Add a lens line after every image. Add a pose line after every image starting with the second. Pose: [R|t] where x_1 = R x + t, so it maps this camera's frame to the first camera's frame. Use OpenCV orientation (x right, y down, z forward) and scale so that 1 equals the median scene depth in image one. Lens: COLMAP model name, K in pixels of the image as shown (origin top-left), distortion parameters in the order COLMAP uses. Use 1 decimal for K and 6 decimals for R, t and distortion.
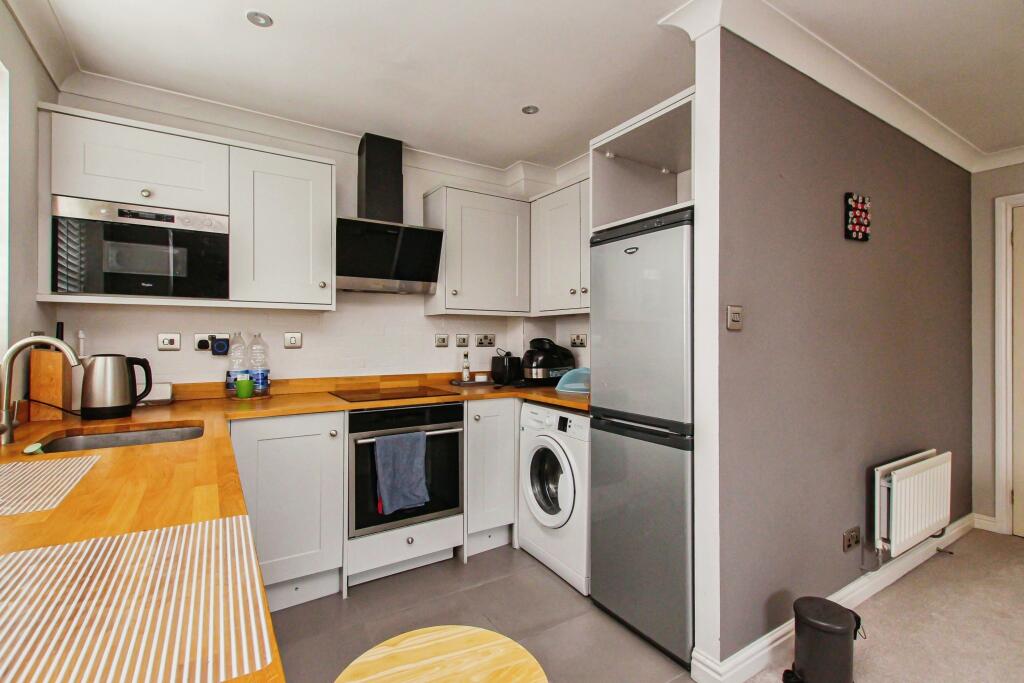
lens RADIAL K [[470.3, 0, 511.7], [0, 470.3, 340.1], [0, 0, 1]] dist [0.004164, -0.000296]
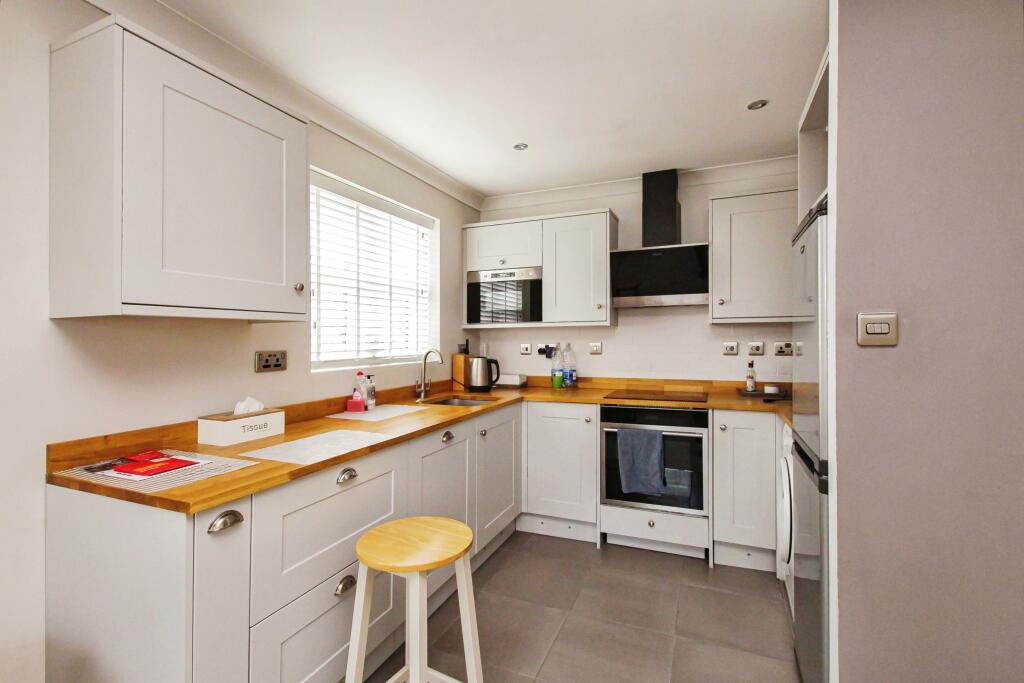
lens RADIAL K [[470.3, 0, 509.0], [0, 470.3, 338.1], [0, 0, 1]] dist [0.004164, -0.000296]
pose [[0.555394, -0.008849, -0.831541, 0.571844], [0.005190, 0.999961, -0.007175, -0.022597], [0.831571, -0.000331, 0.555418, 0.072359]]
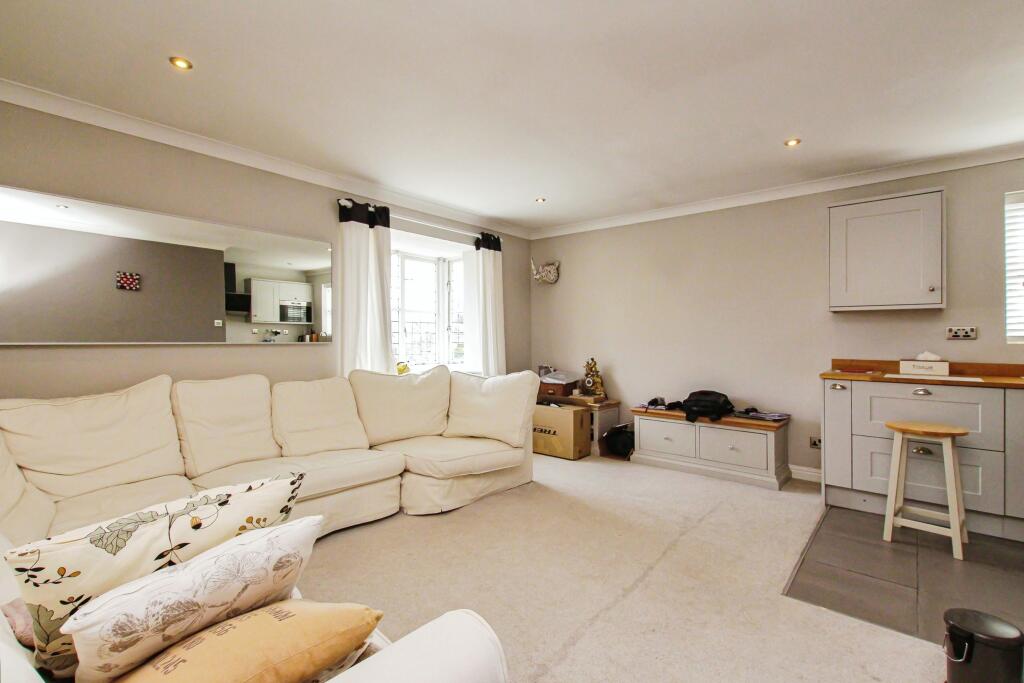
lens RADIAL K [[470.3, 0, 507.9], [0, 470.3, 335.9], [0, 0, 1]] dist [0.004164, -0.000296]
pose [[-0.955163, -0.010545, -0.295891, 1.324818], [-0.013341, 0.999883, 0.007432, 0.027172], [0.295778, 0.011046, -0.955193, 1.153842]]
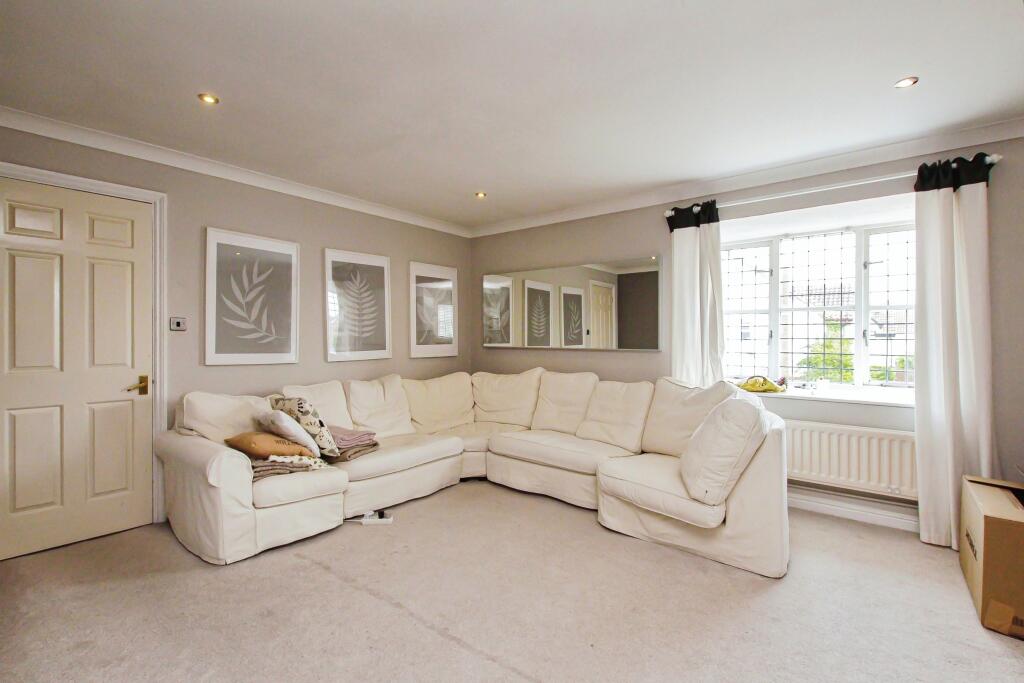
lens RADIAL K [[470.3, 0, 515.5], [0, 470.3, 342.3], [0, 0, 1]] dist [0.004164, -0.000296]
pose [[-0.315833, -0.014507, 0.948704, -0.031328], [0.005161, 0.999842, 0.017007, 0.009938], [-0.948801, 0.010267, -0.315709, 0.466525]]
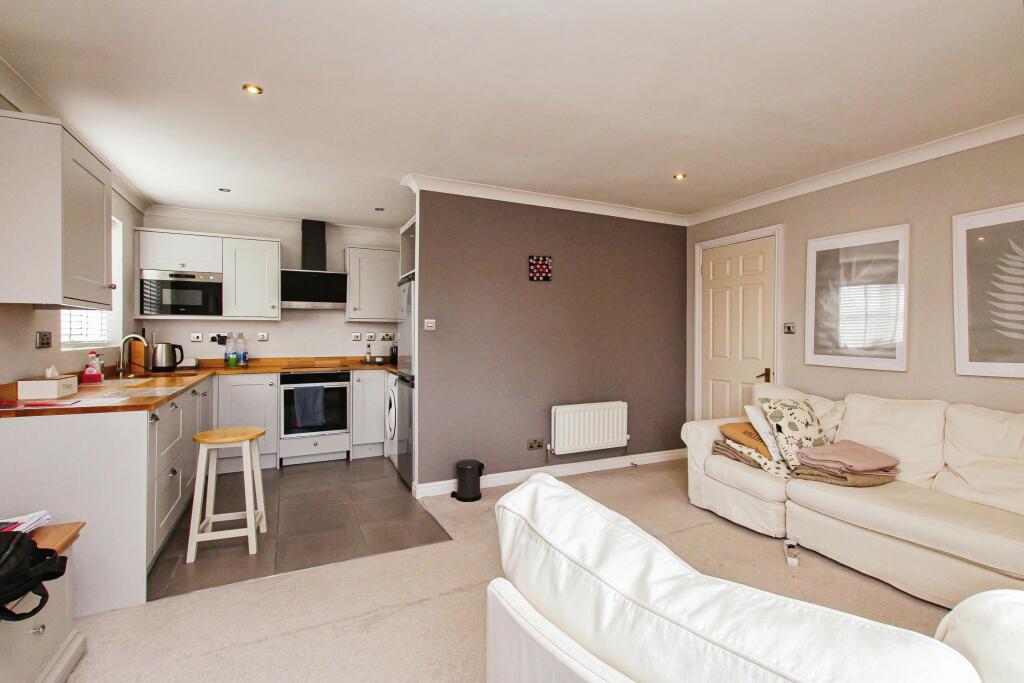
lens RADIAL K [[470.3, 0, 518.7], [0, 470.3, 341.1], [0, 0, 1]] dist [0.004164, -0.000296]
pose [[0.993341, -0.001254, -0.115206, 0.825838], [0.001818, 0.999987, 0.004786, 0.011699], [0.115199, -0.004963, 0.993330, -0.784717]]
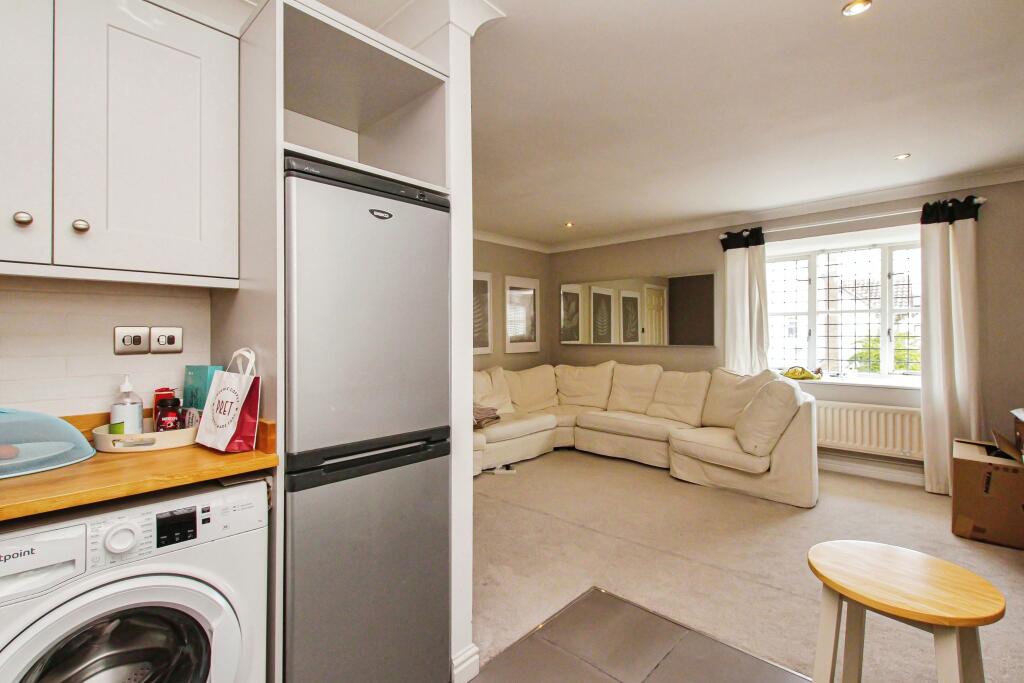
lens RADIAL K [[470.3, 0, 515.3], [0, 470.3, 342.2], [0, 0, 1]] dist [0.004164, -0.000296]
pose [[-0.241355, -0.019252, 0.970246, -0.423535], [0.012195, 0.999664, 0.022869, -0.007036], [-0.970360, 0.017352, -0.241039, 0.821241]]
